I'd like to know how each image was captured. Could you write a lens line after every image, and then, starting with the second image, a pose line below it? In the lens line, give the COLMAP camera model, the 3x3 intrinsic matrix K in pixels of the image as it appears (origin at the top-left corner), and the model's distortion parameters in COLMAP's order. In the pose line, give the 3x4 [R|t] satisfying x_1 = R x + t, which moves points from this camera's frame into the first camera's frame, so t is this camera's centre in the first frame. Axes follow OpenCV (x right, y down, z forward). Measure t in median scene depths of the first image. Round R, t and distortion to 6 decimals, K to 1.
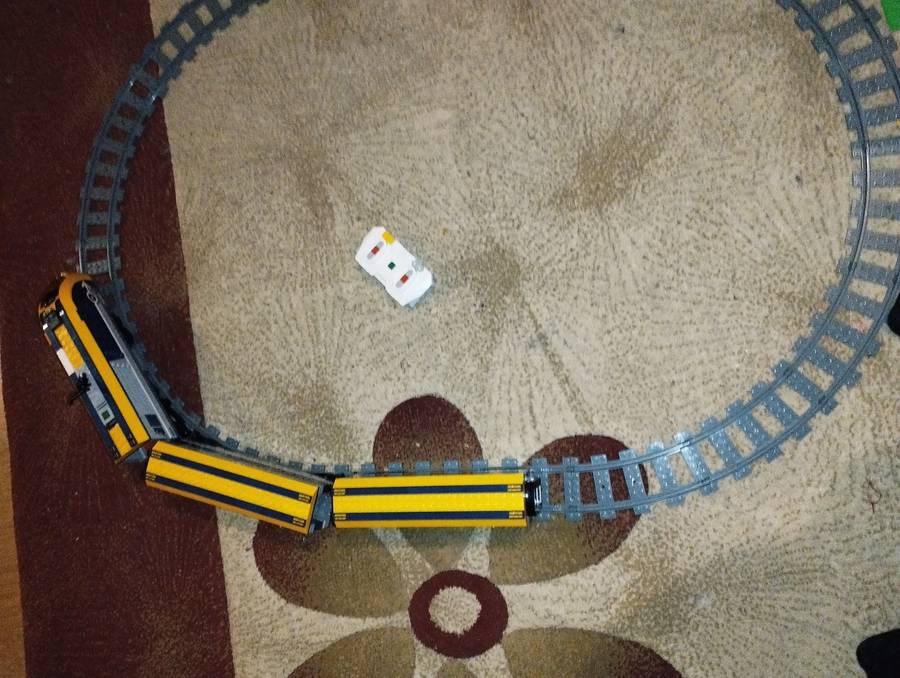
lens RADIAL K [[785.8, 0, 450.0], [0, 785.8, 339.0], [0, 0, 1]] dist [0.079437, -0.142628]
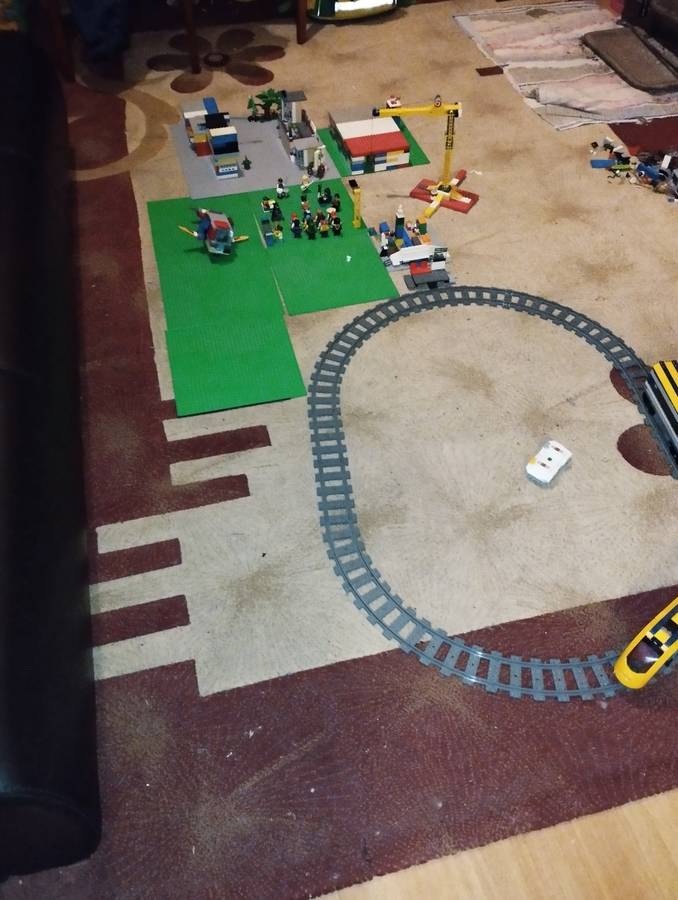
lens RADIAL K [[785.8, 0, 339.0], [0, 785.8, 450.0], [0, 0, 1]] dist [0.079437, -0.142628]
pose [[-0.076124, -0.535248, 0.841258, -1.251241], [0.993475, 0.031142, 0.109712, -0.628303], [-0.084922, 0.844121, 0.529385, 0.146333]]
